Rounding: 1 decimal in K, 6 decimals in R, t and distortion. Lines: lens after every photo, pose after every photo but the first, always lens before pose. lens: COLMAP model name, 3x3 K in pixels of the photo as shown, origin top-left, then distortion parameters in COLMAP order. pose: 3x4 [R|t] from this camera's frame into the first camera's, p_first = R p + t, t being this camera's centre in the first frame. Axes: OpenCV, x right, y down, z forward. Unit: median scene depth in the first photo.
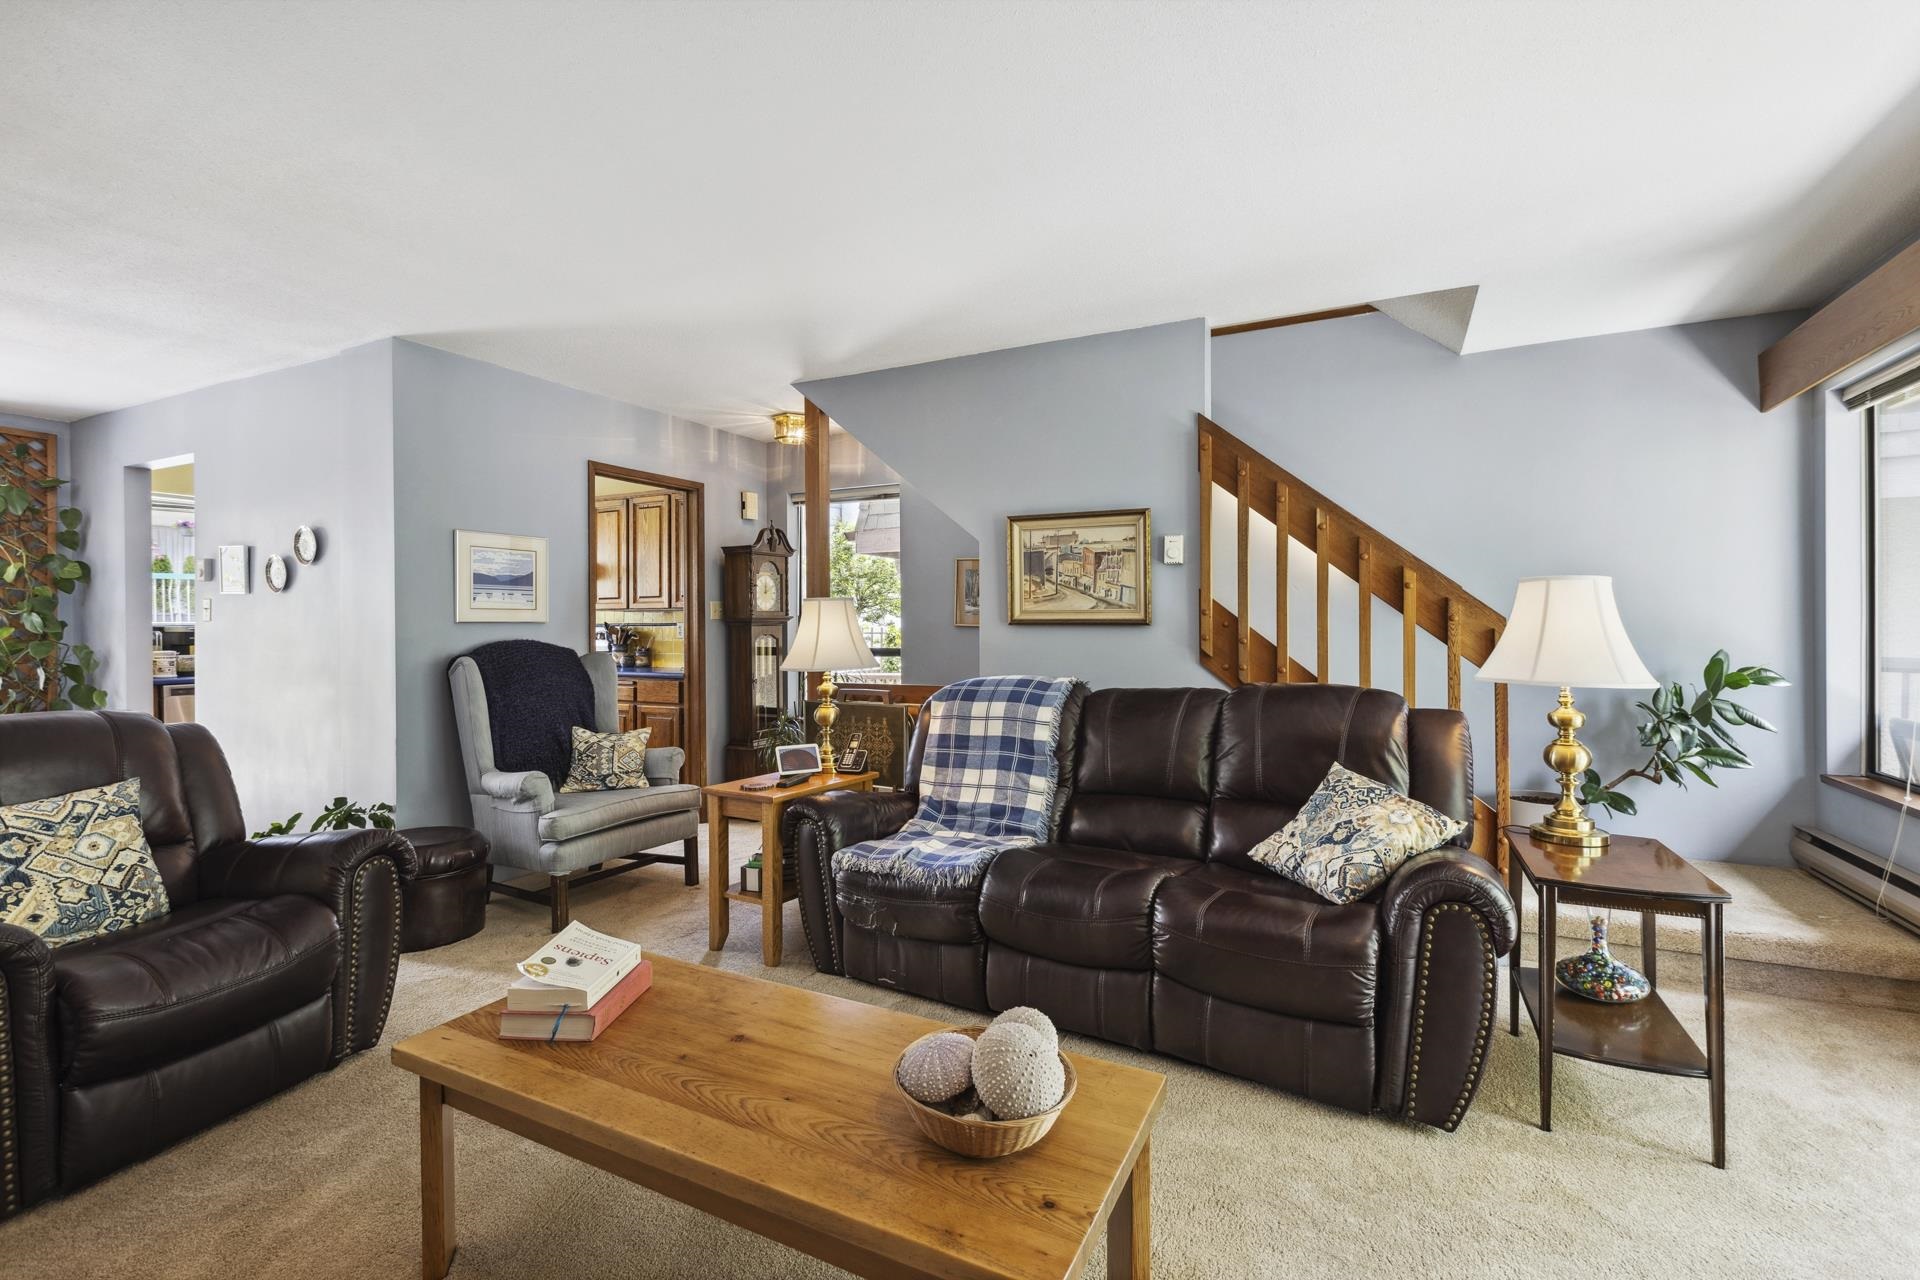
lens RADIAL K [[852.7, 0, 951.5], [0, 852.7, 634.2], [0, 0, 1]] dist [-0.002355, 0.000003]
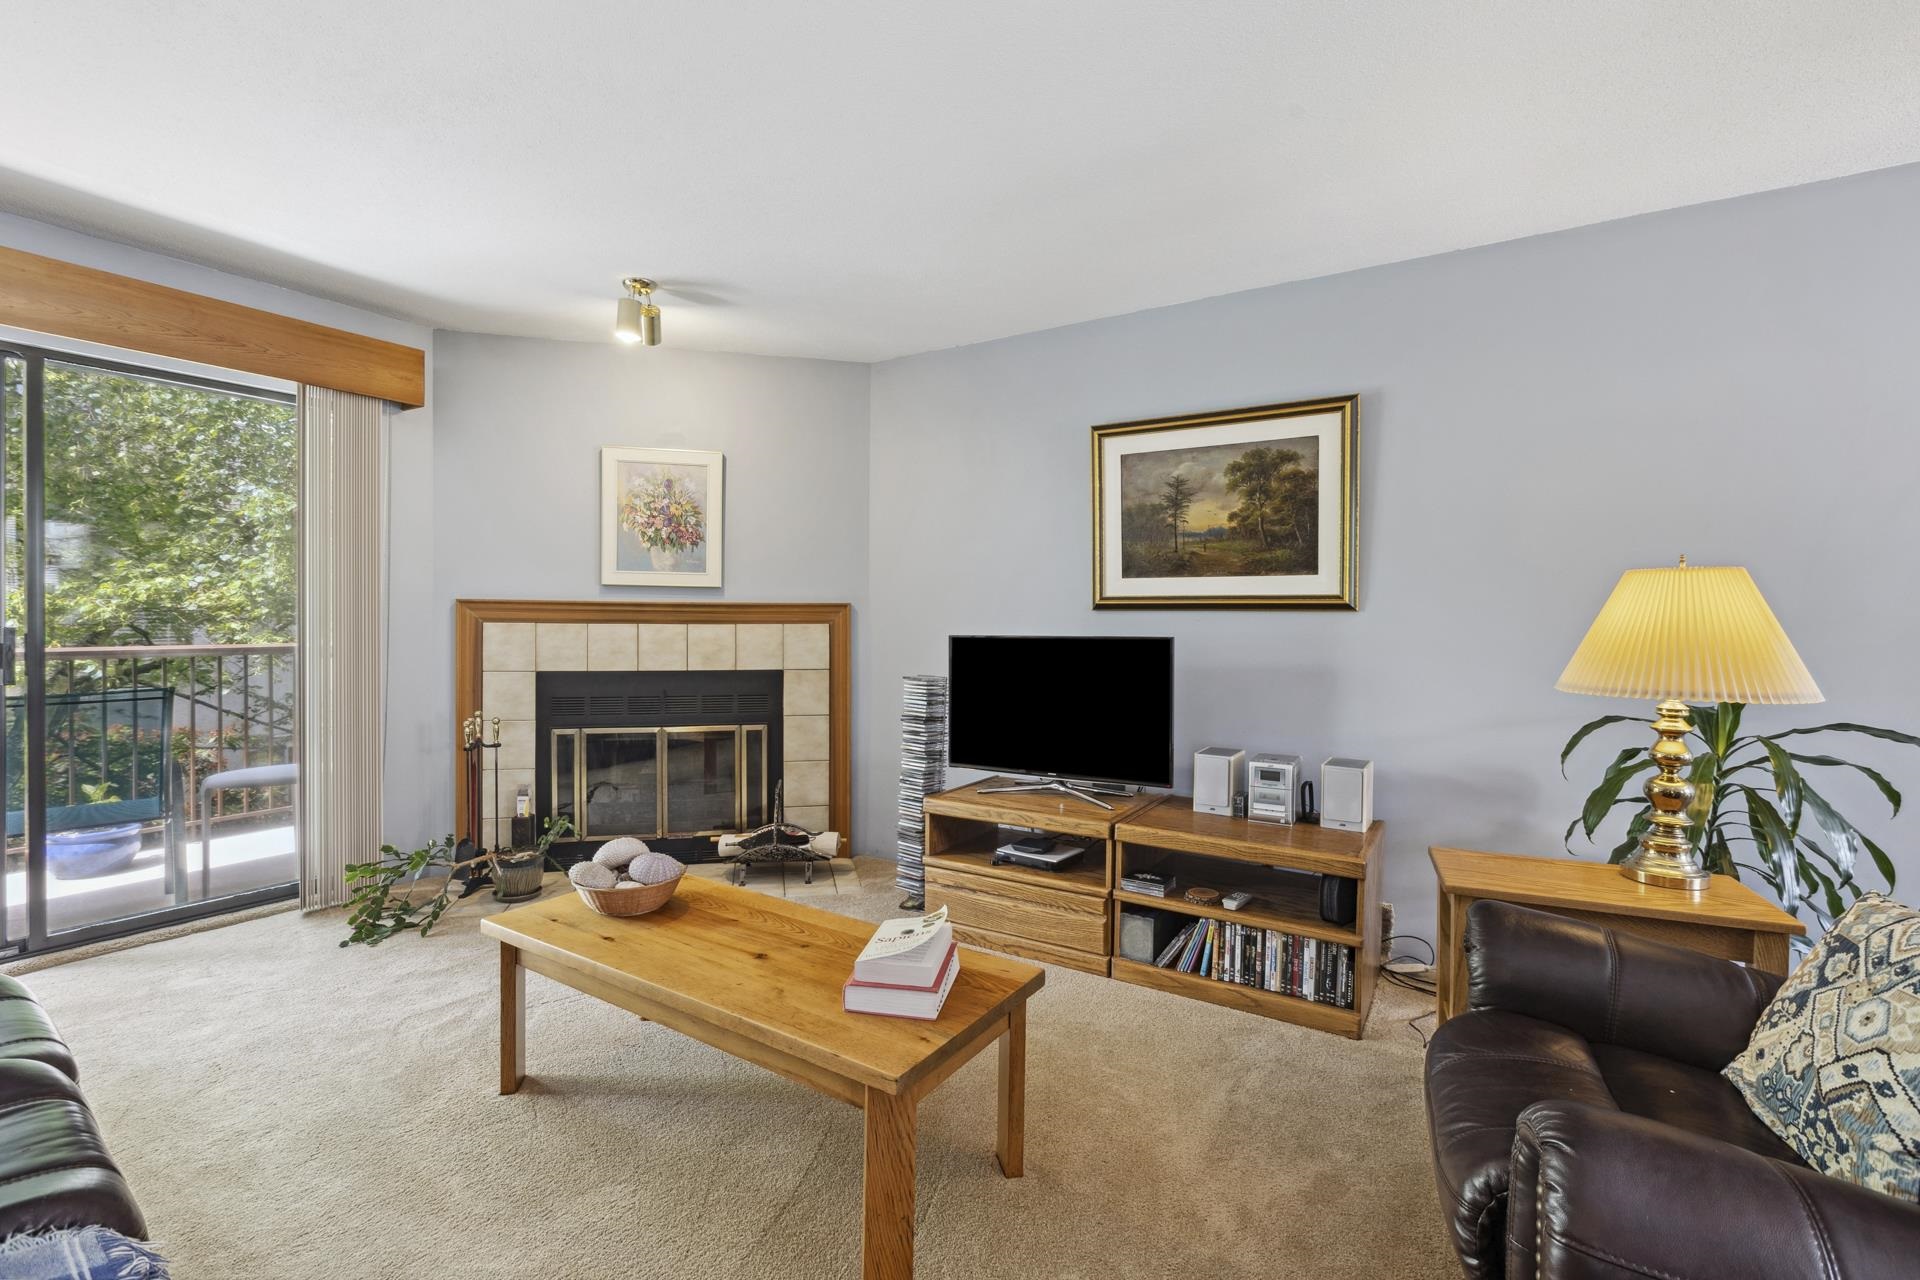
lens RADIAL K [[852.7, 0, 951.5], [0, 852.7, 634.2], [0, 0, 1]] dist [-0.002355, 0.000003]
pose [[-0.994510, -0.008715, 0.104274, -0.288108], [-0.006081, 0.999655, 0.025552, -0.005960], [-0.104460, 0.024778, -0.994220, 0.972287]]
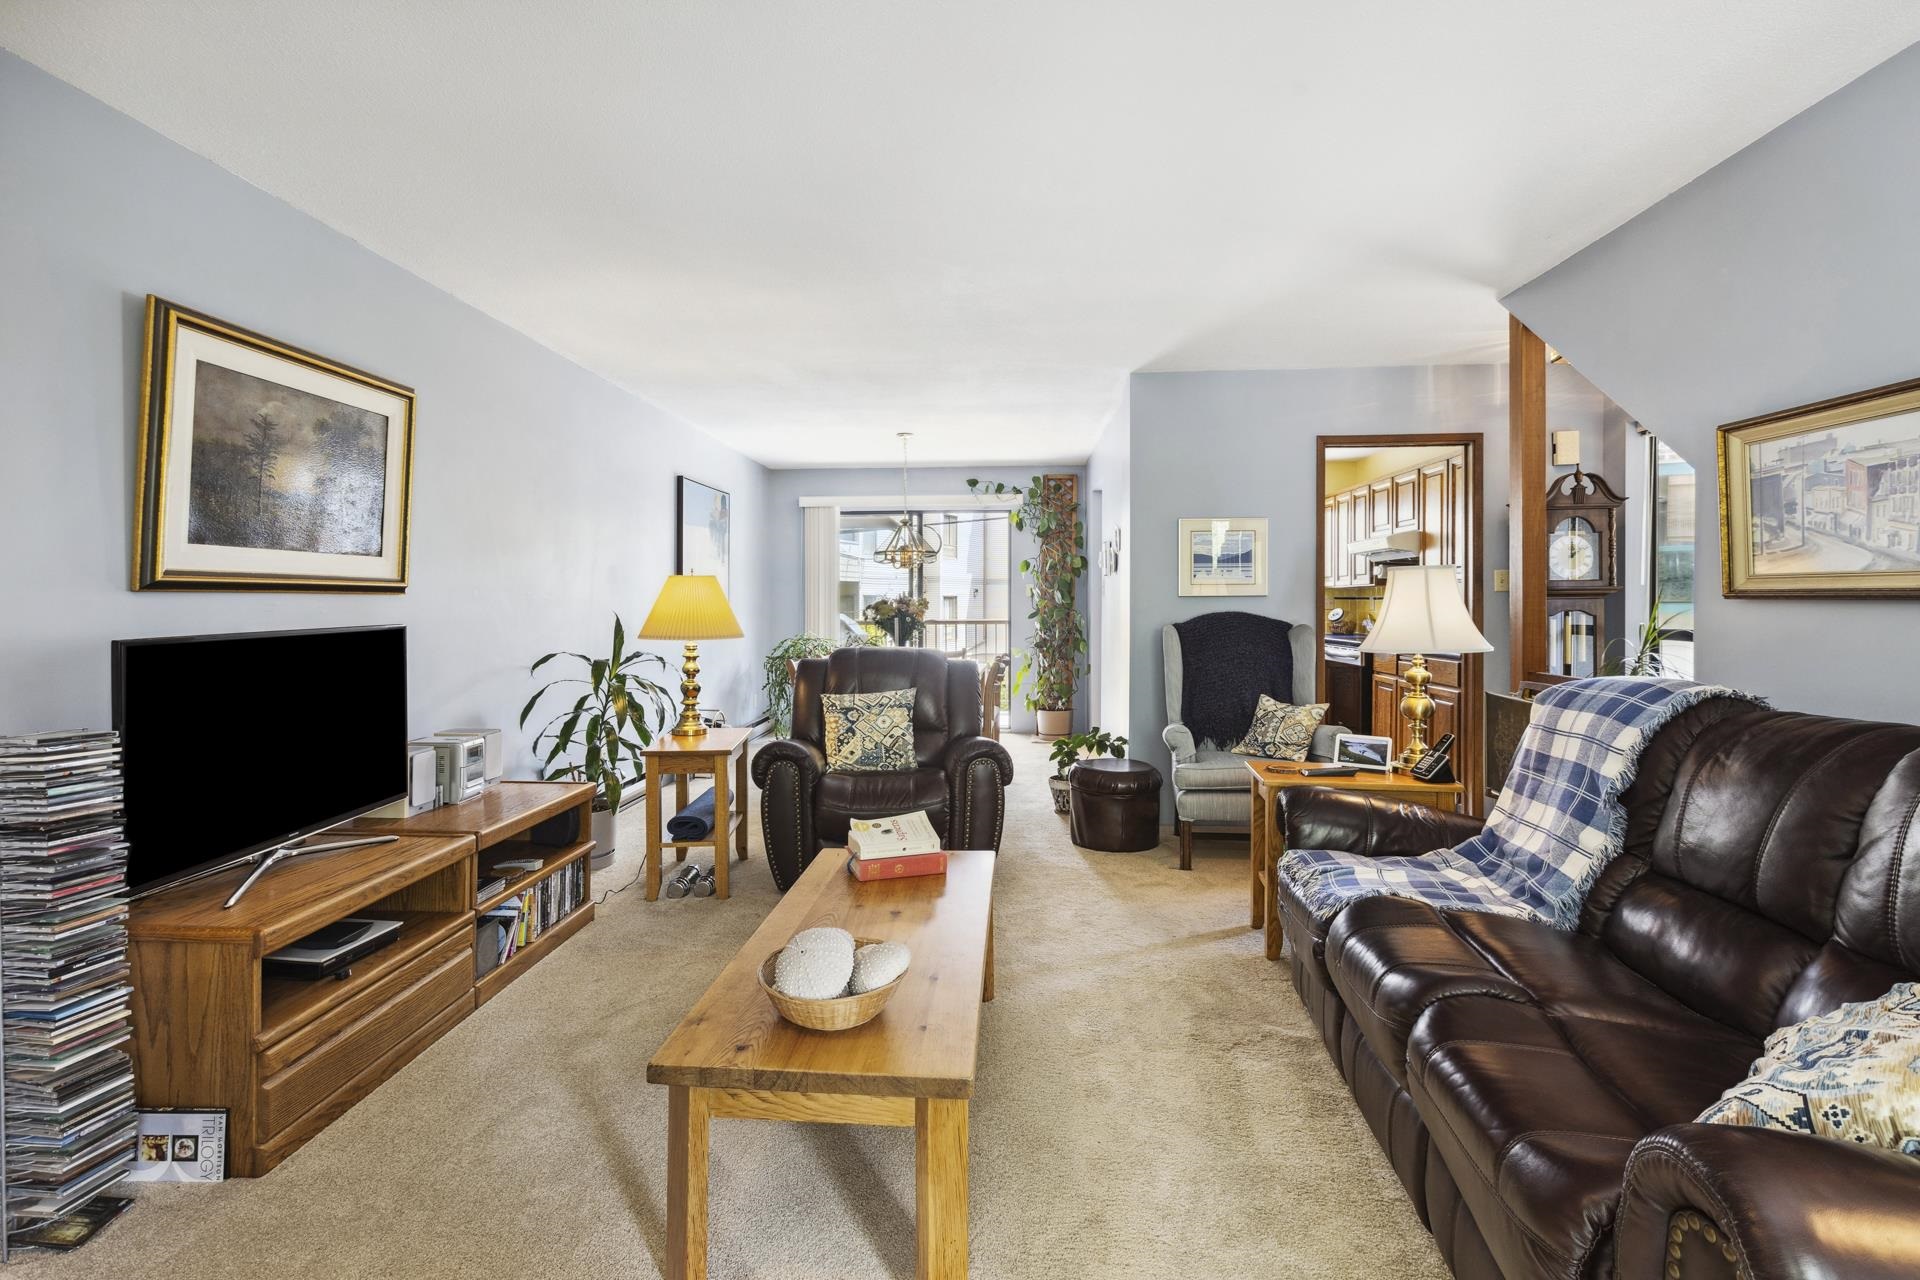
lens RADIAL K [[879.0, 0, 948.9], [0, 879.0, 593.1], [0, 0, 1]] dist [0.000876, 0.000484]
pose [[0.383932, -0.005458, -0.923345, 0.474191], [-0.006623, 0.999941, -0.008664, -0.006172], [0.923338, 0.009442, 0.383873, 0.245639]]
